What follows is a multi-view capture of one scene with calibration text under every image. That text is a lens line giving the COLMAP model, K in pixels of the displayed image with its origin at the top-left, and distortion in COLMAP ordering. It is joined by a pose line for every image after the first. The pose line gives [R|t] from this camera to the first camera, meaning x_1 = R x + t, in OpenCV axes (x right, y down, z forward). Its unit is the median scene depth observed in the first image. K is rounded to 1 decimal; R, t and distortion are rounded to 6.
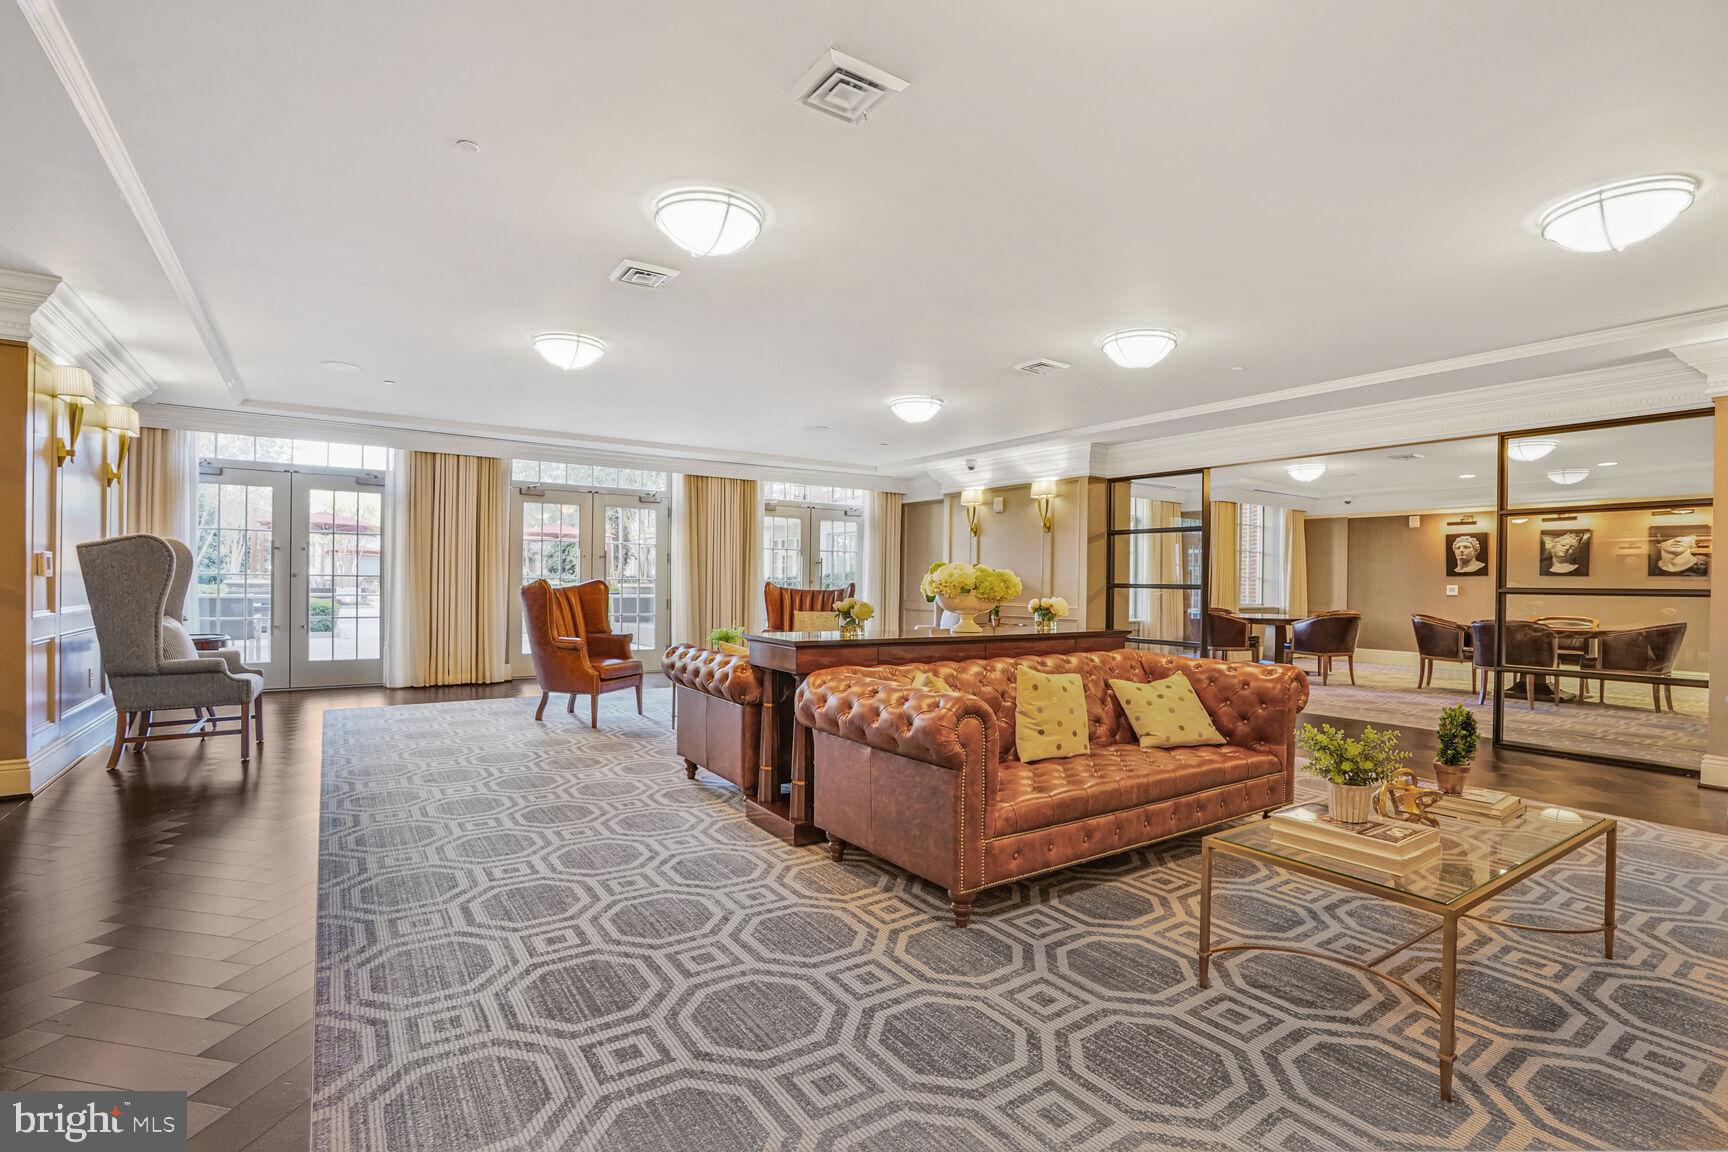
lens RADIAL K [[813.7, 0, 855.5], [0, 813.7, 583.1], [0, 0, 1]] dist [-0.063118, 0.023150]
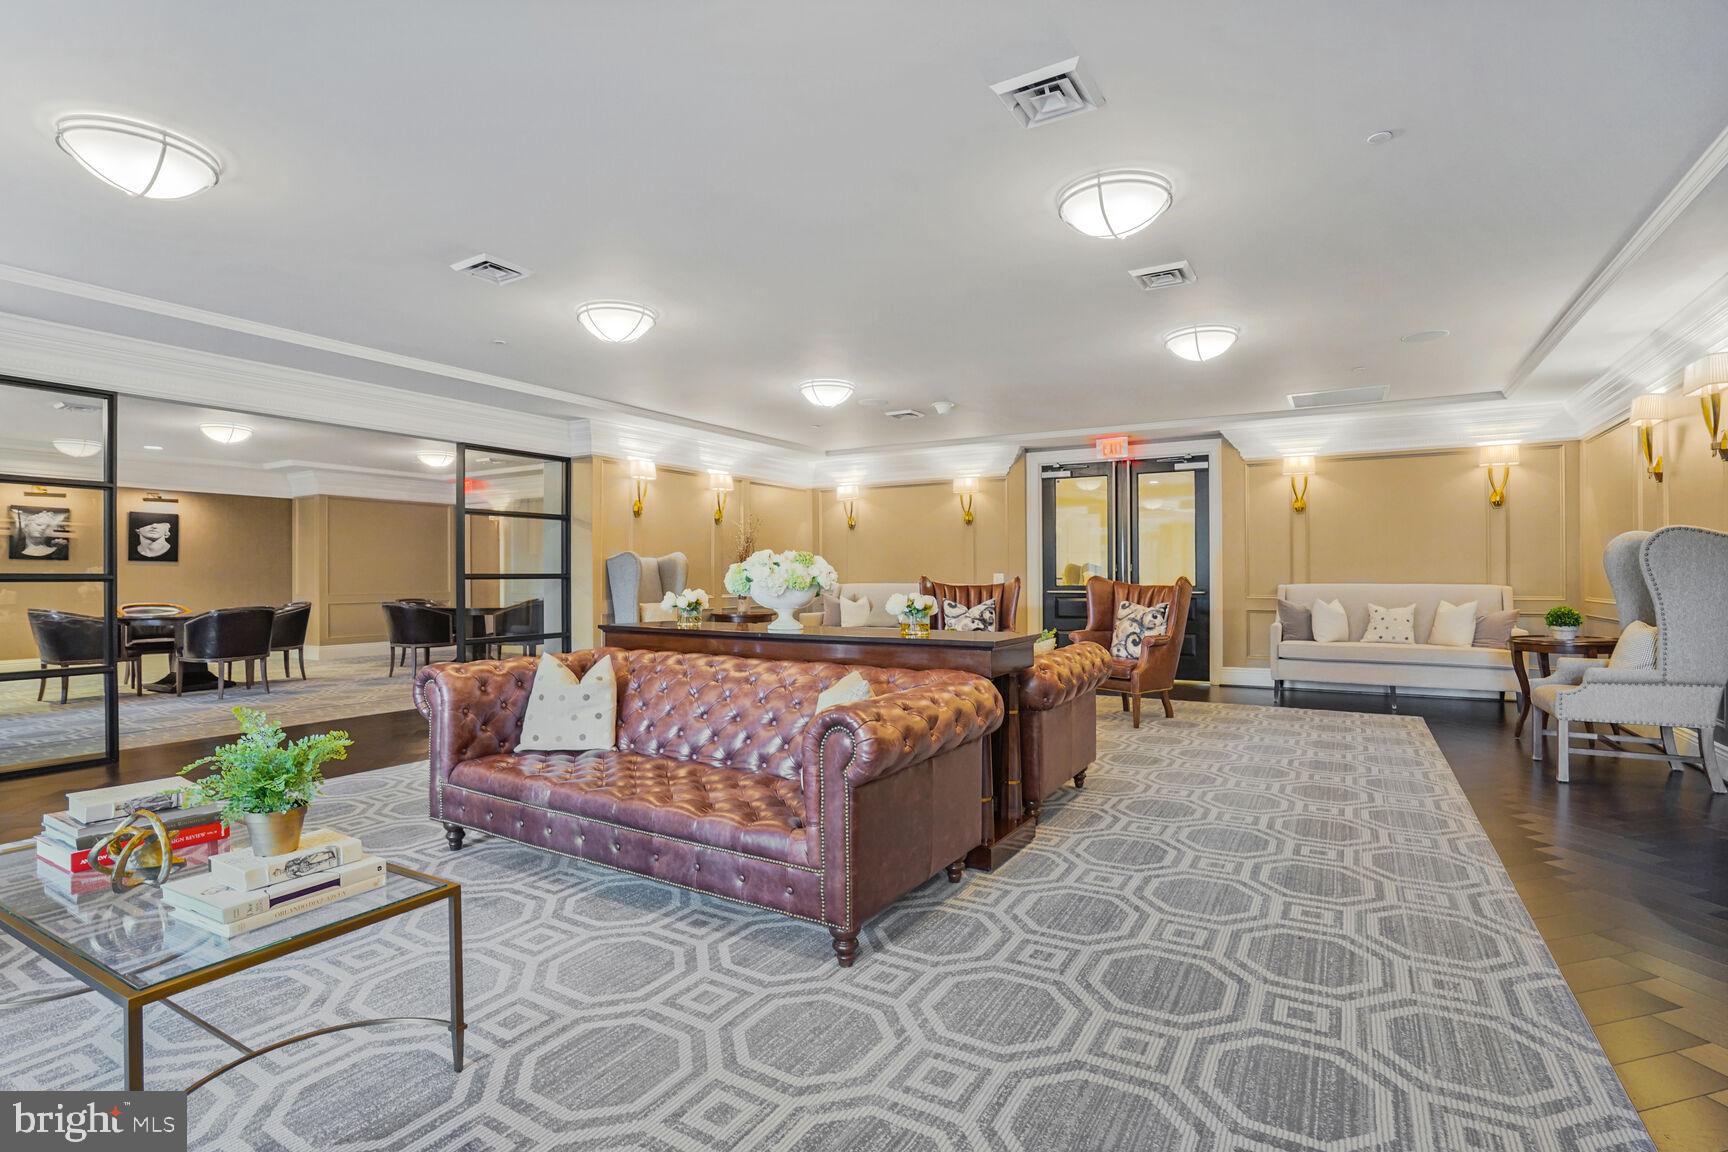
lens RADIAL K [[835.6, 0, 856.1], [0, 835.6, 581.0], [0, 0, 1]] dist [-0.060127, 0.024732]
pose [[-0.433926, -0.017356, 0.900781, -0.632680], [-0.004502, 0.999844, 0.017096, -0.009169], [-0.900937, 0.003363, -0.433936, 1.147999]]
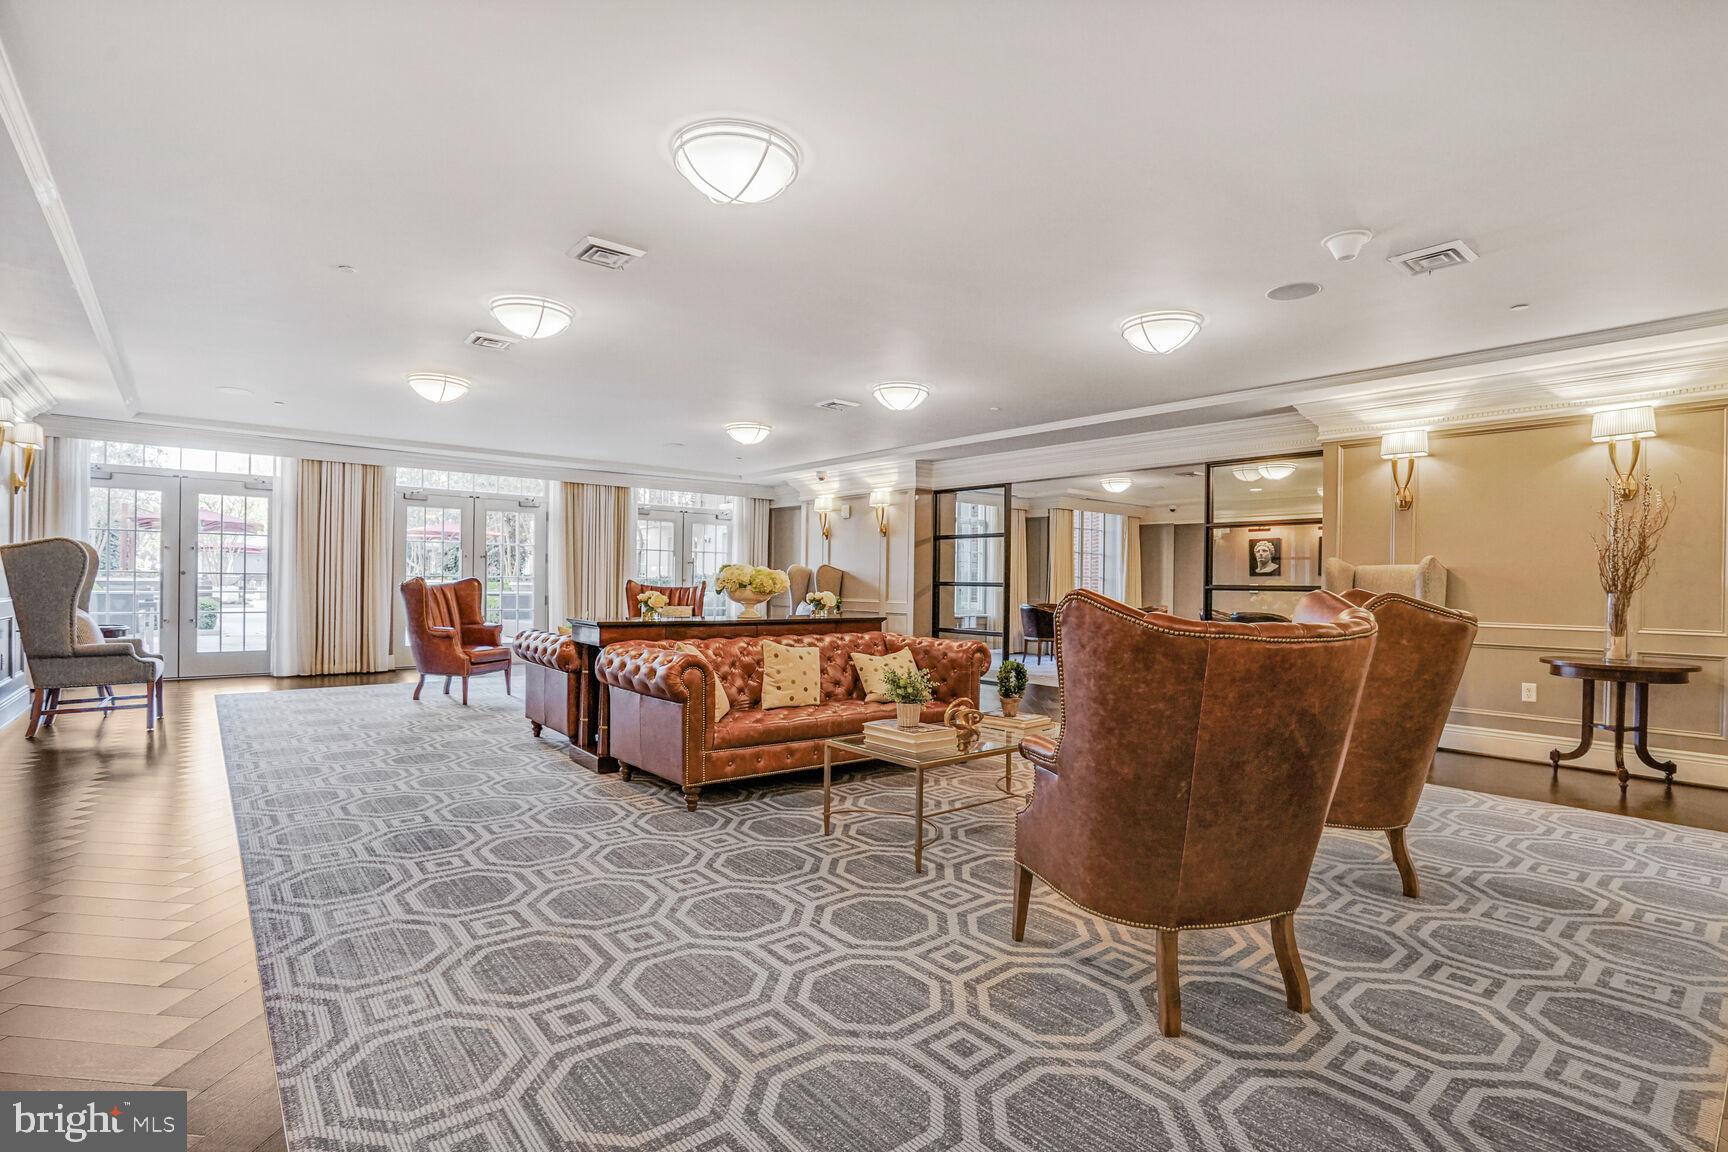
lens RADIAL K [[835.6, 0, 856.1], [0, 835.6, 581.0], [0, 0, 1]] dist [-0.060127, 0.024732]
pose [[0.995280, 0.001726, 0.097027, 0.153185], [-0.001590, 0.999998, -0.001482, 0.002492], [-0.097029, 0.001321, 0.995281, -0.298234]]
